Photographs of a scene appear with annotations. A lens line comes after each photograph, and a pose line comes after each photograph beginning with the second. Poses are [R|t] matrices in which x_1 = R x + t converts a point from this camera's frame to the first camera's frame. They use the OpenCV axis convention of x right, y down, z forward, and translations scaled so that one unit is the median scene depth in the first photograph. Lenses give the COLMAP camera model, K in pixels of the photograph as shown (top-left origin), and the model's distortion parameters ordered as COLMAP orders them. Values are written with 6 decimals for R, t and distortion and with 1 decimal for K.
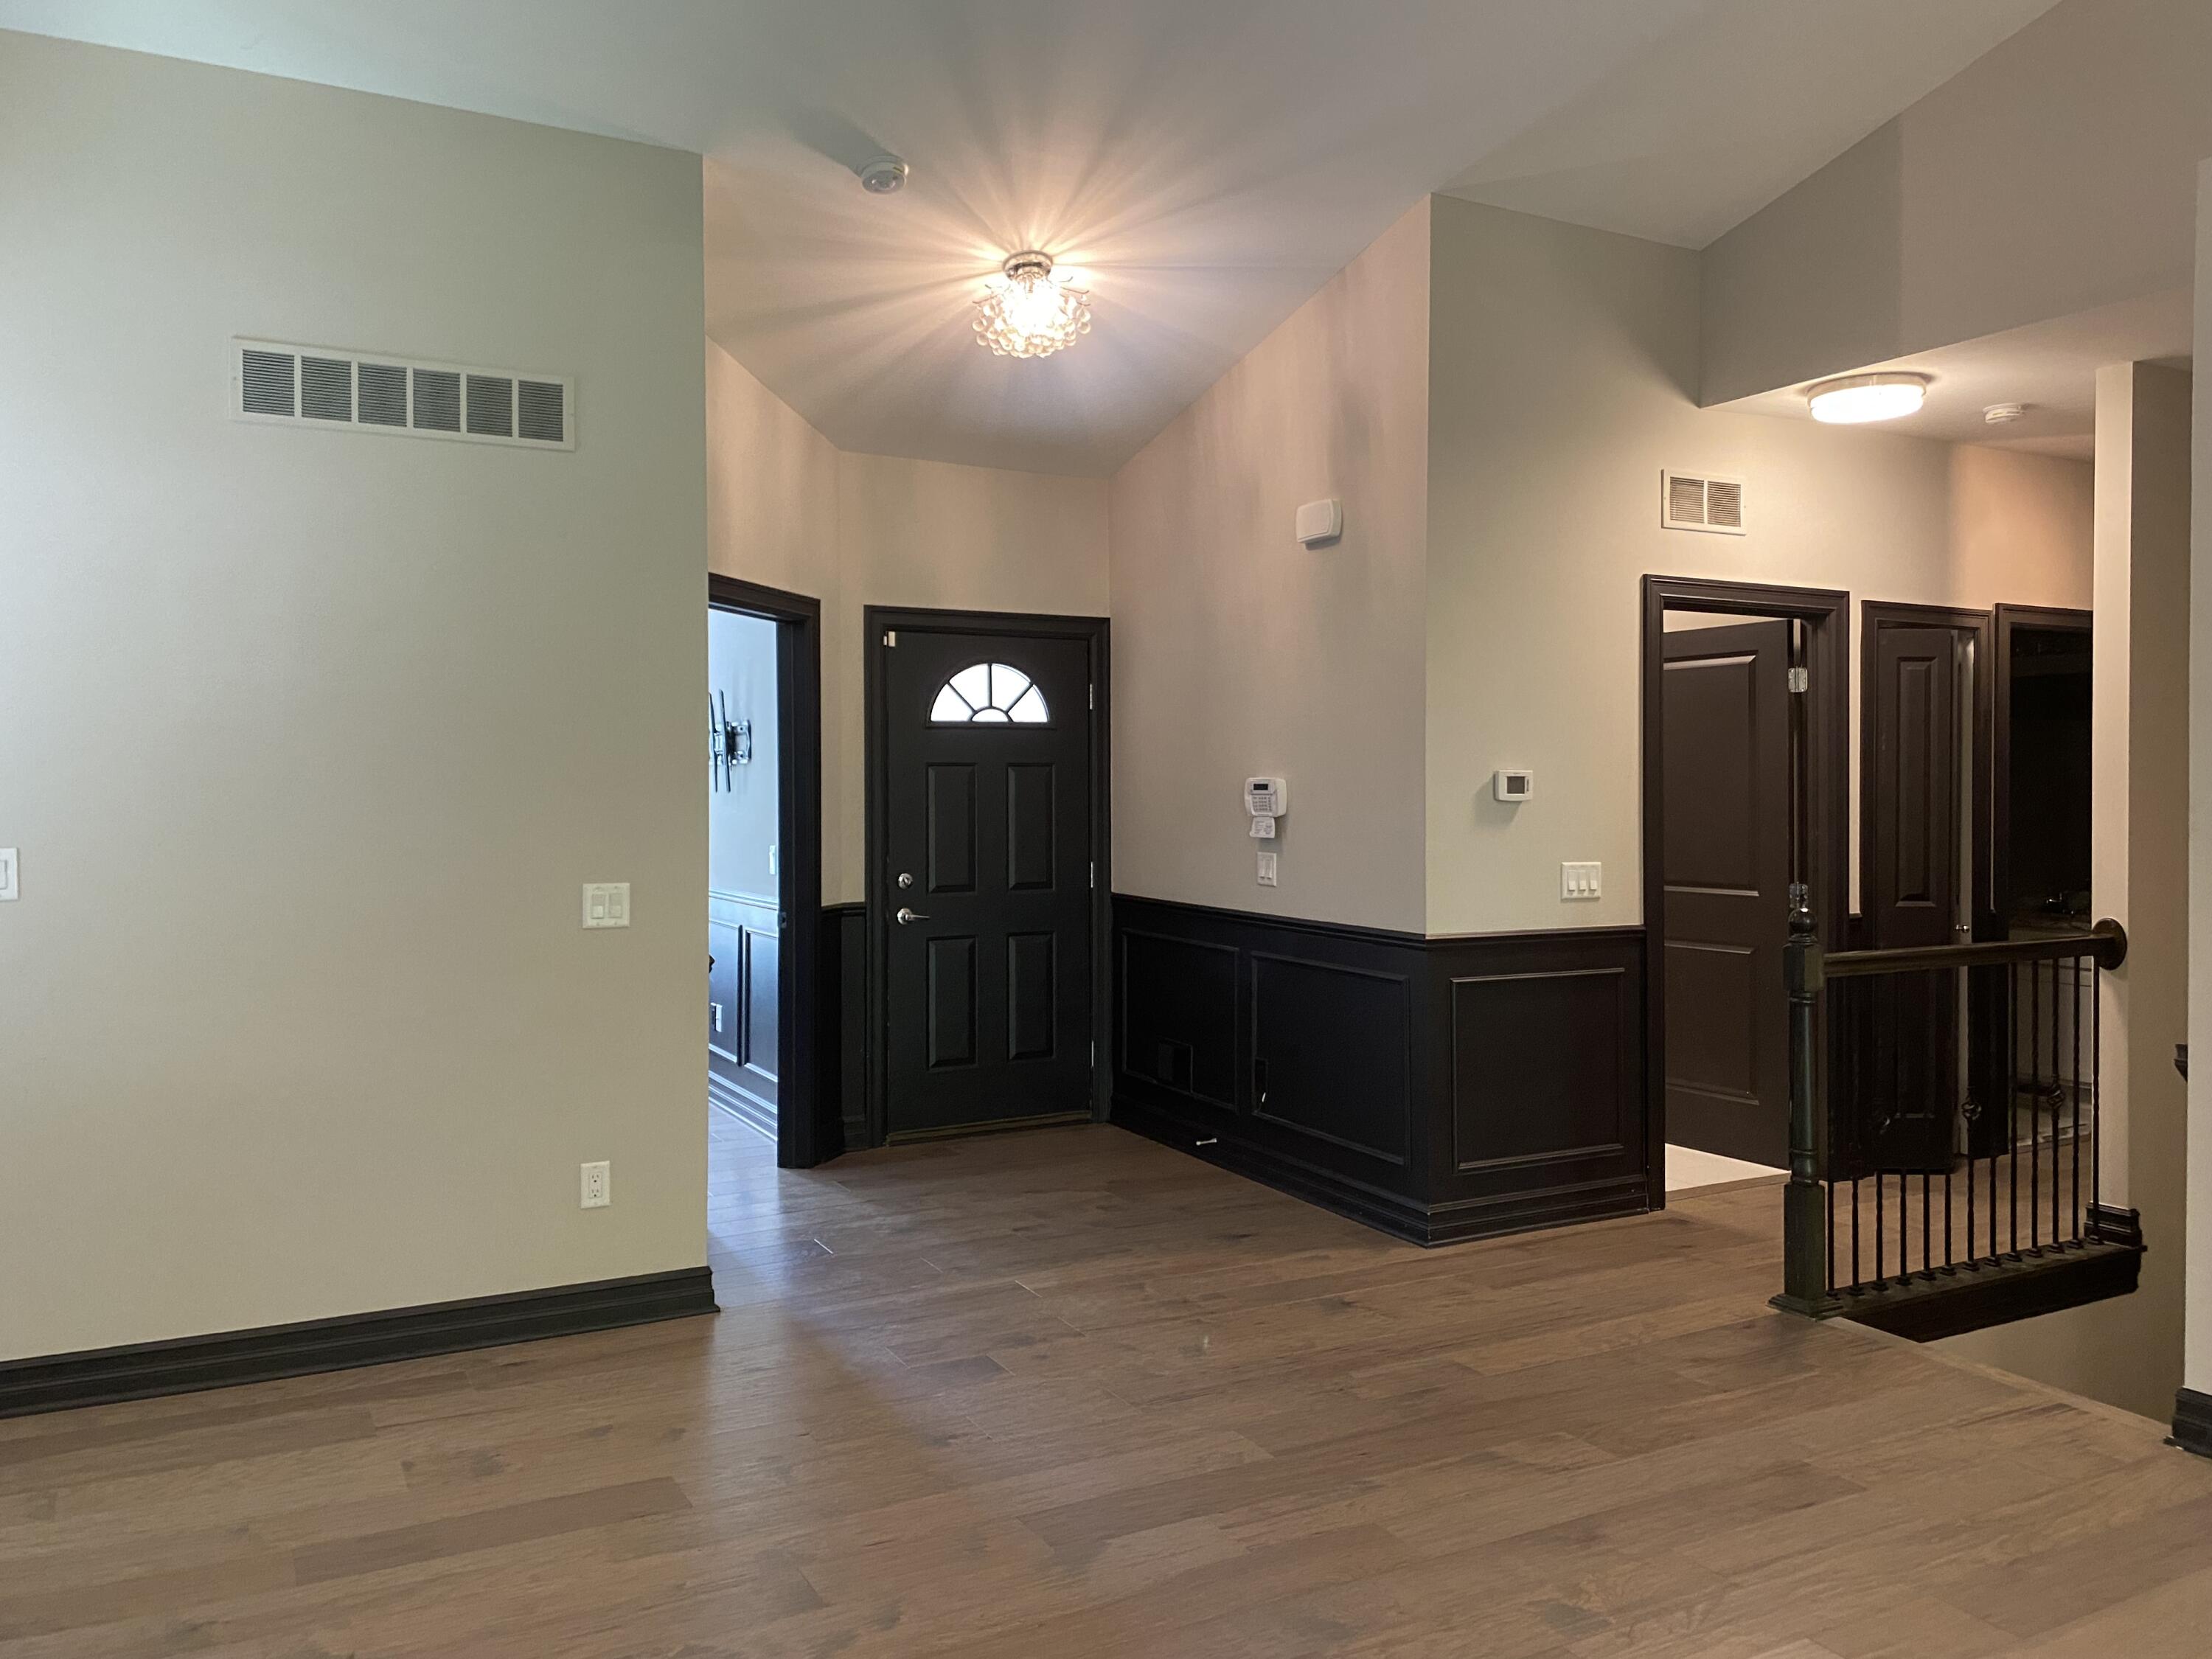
lens RADIAL K [[1680.8, 0, 1112.6], [0, 1680.8, 820.5], [0, 0, 1]] dist [0.040581, -0.062037]
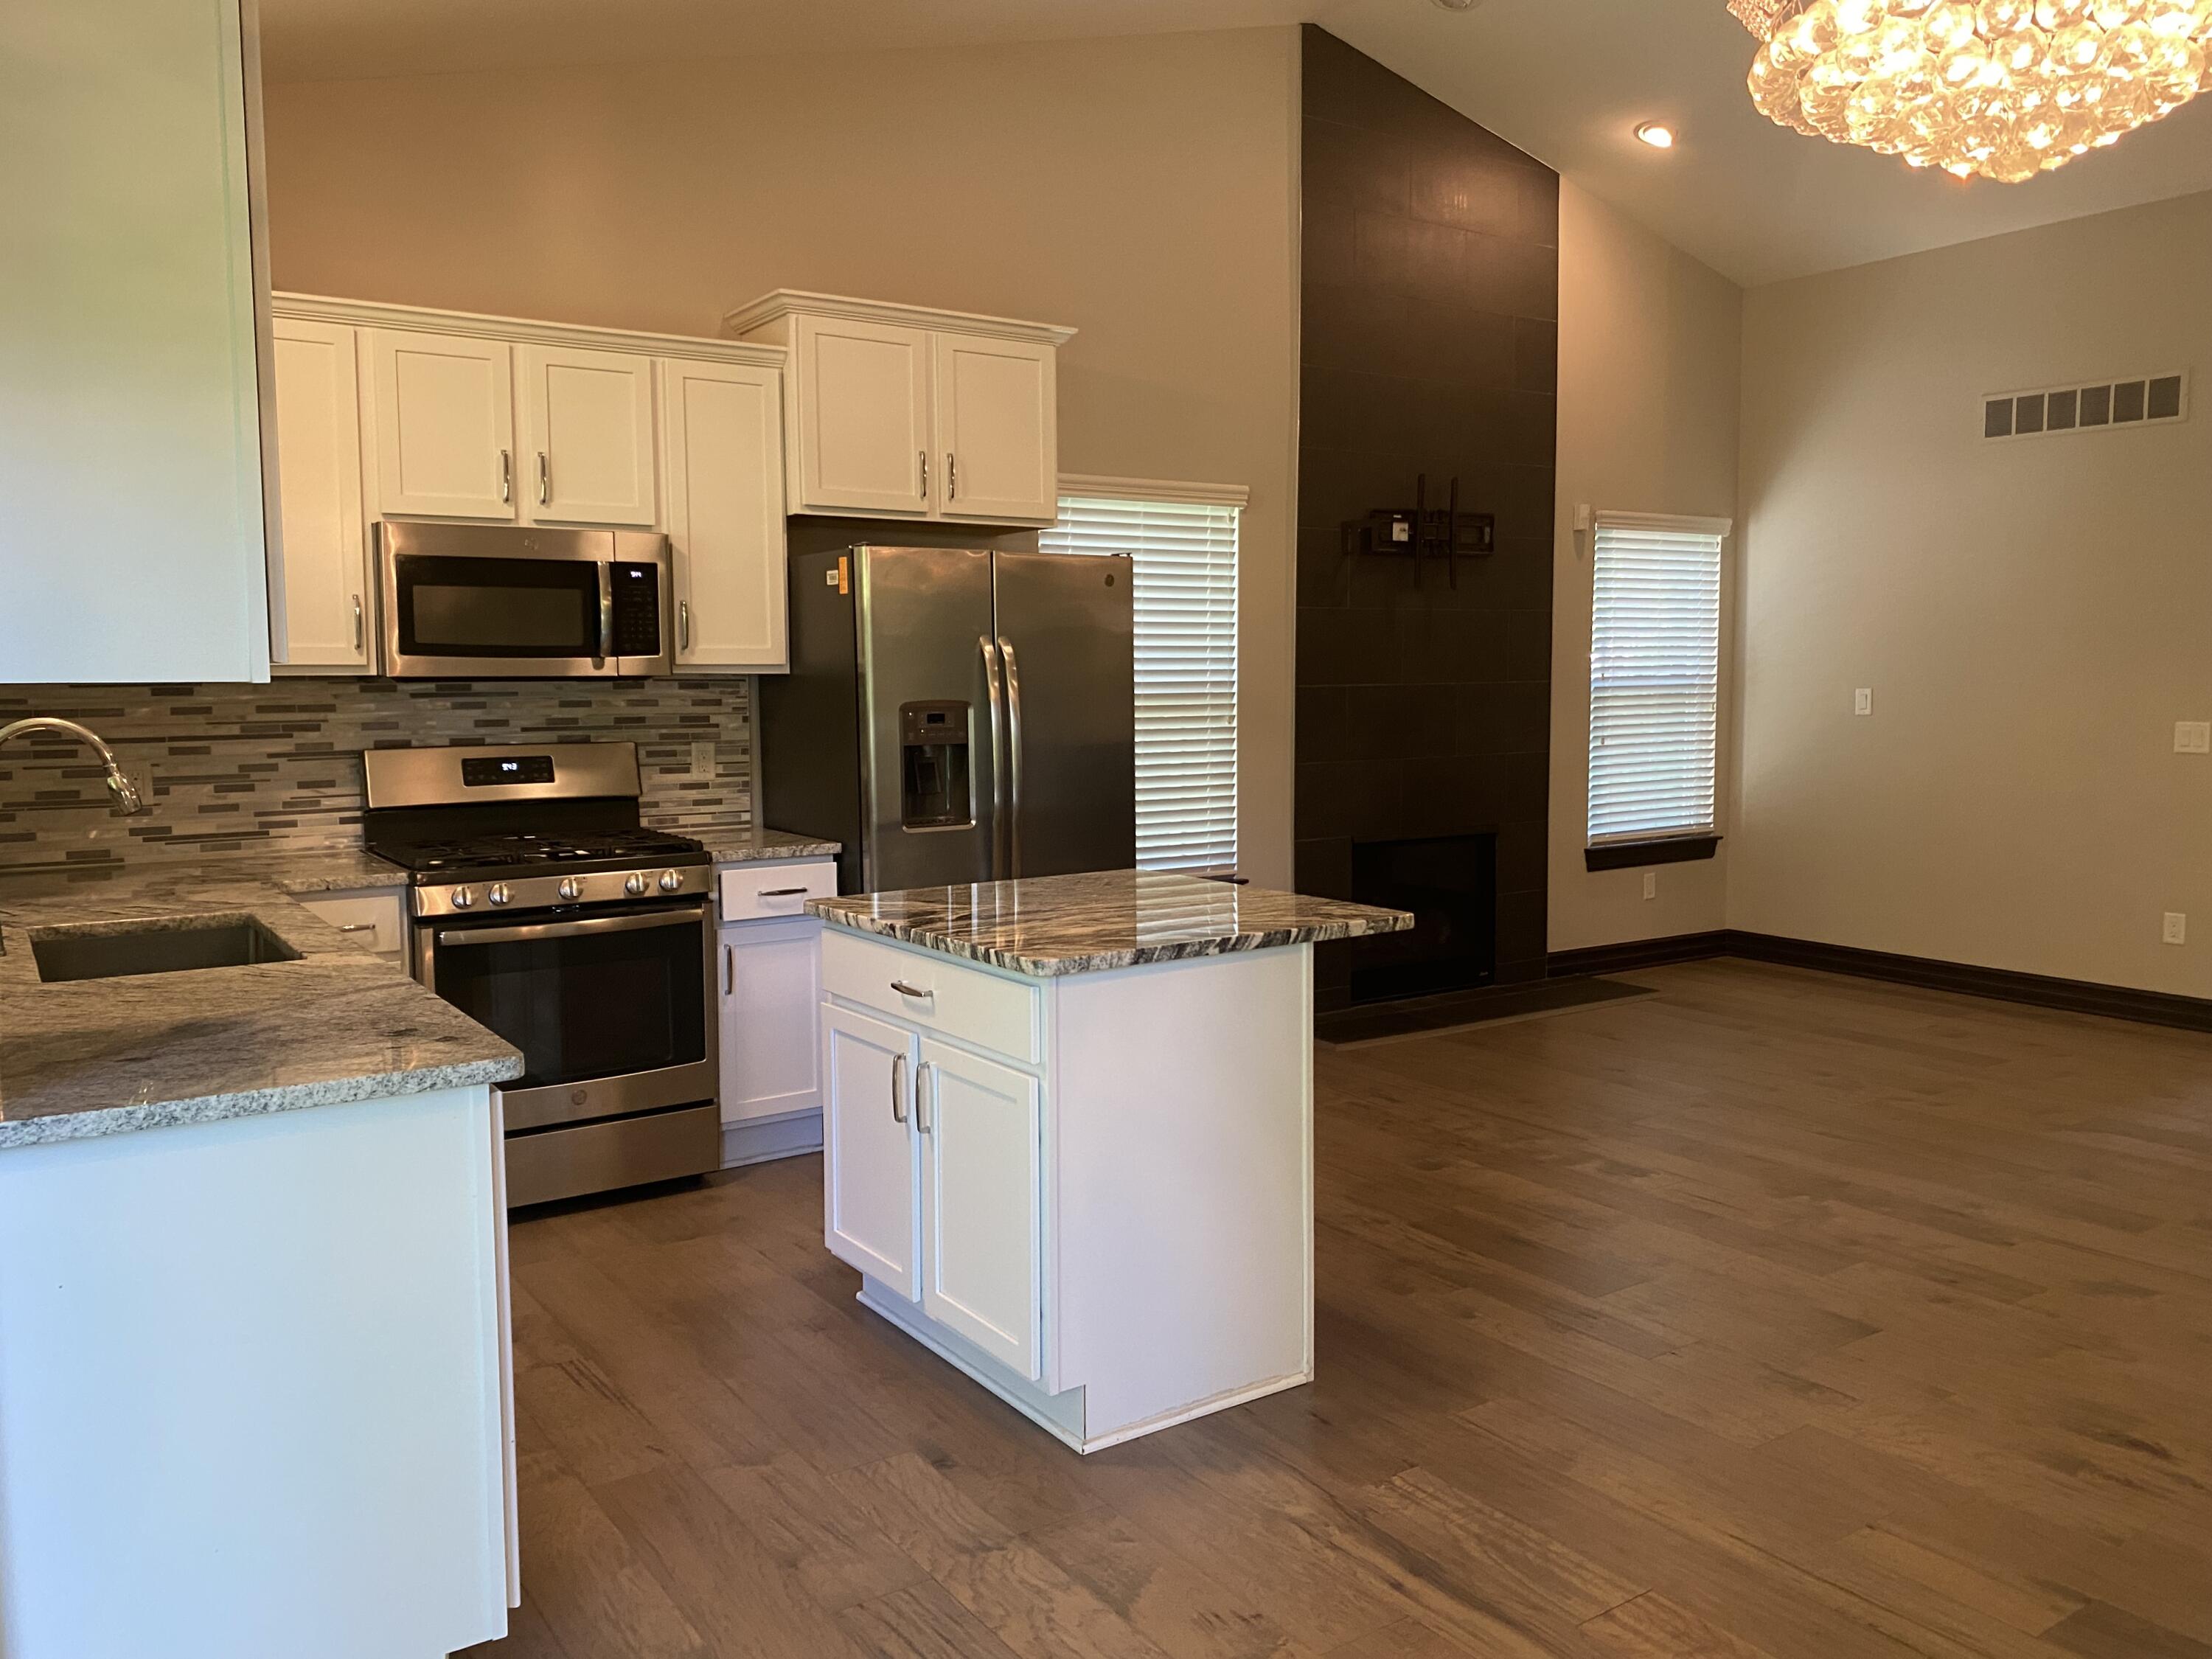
lens RADIAL K [[1680.8, 0, 1123.7], [0, 1680.8, 823.2], [0, 0, 1]] dist [0.040581, -0.062037]
pose [[0.115998, 0.096207, -0.988579, 1.128367], [-0.009811, 0.995360, 0.095716, -0.006217], [0.993201, -0.001404, 0.116404, -0.077233]]
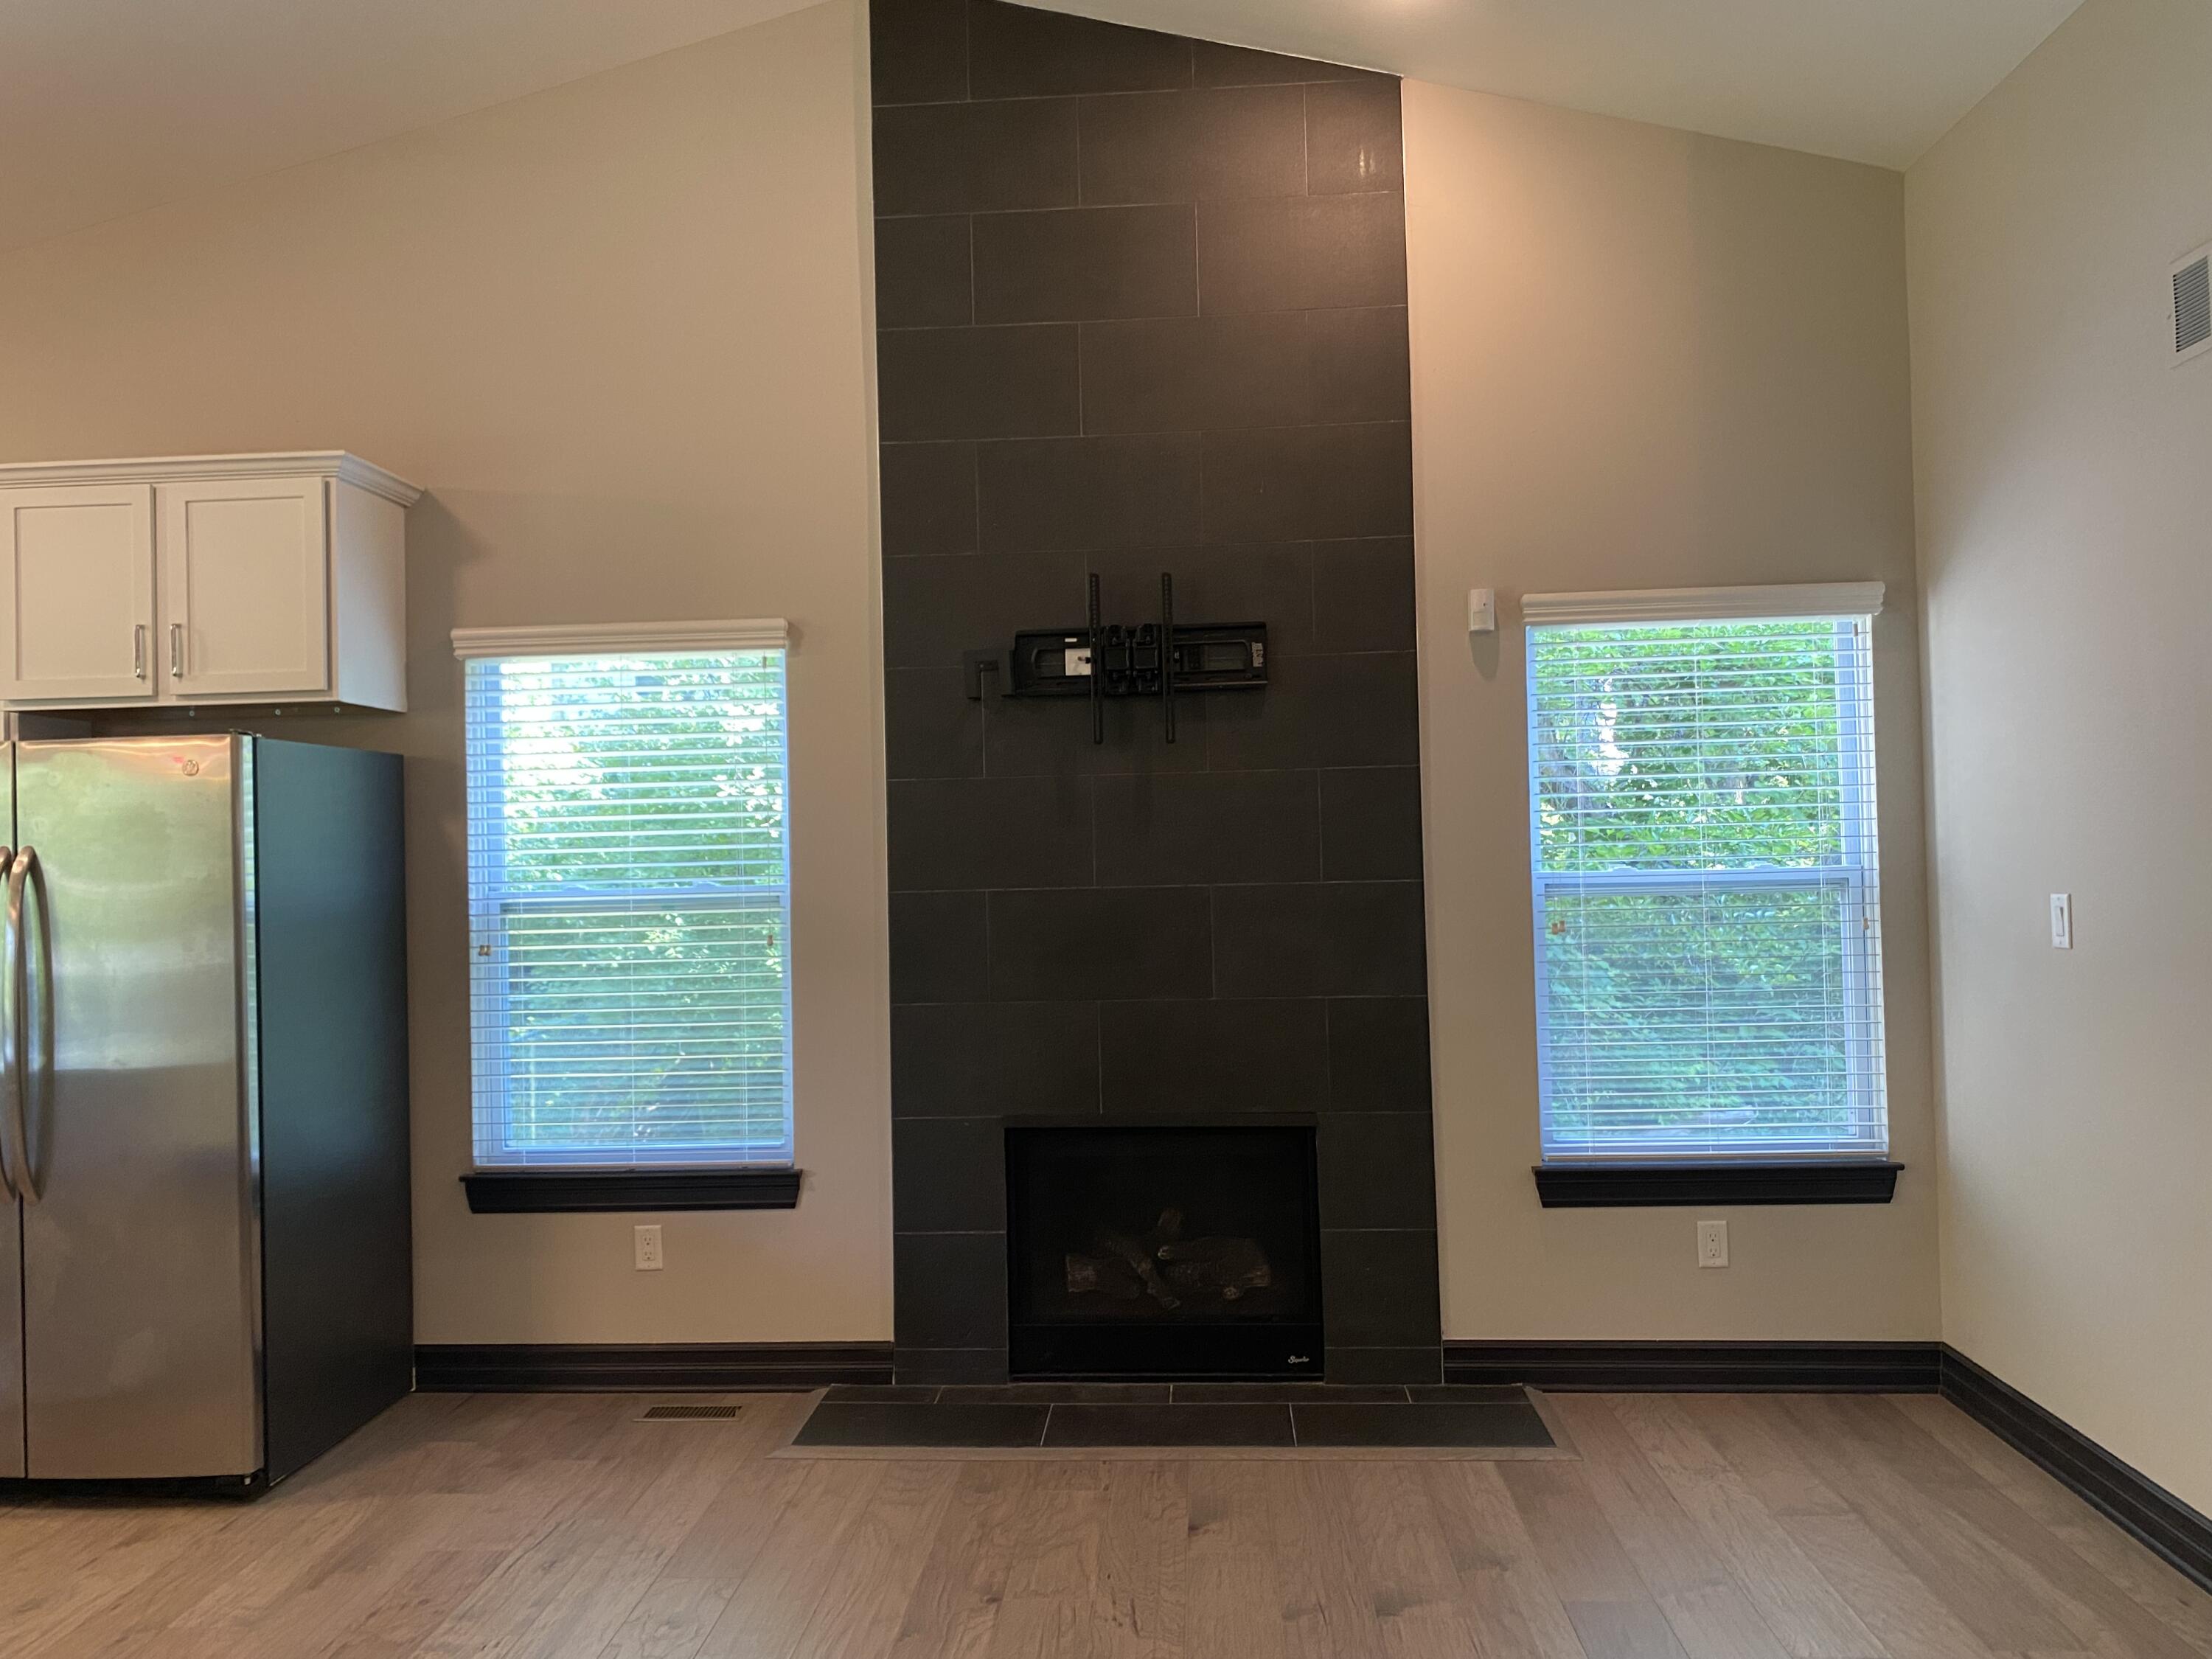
lens RADIAL K [[1680.8, 0, 1082.1], [0, 1680.8, 821.3], [0, 0, 1]] dist [0.040581, -0.062037]
pose [[-0.524329, 0.000545, -0.851516, 0.429038], [0.012577, 0.999896, -0.007105, -0.023317], [0.851423, -0.014435, -0.524281, 0.973419]]
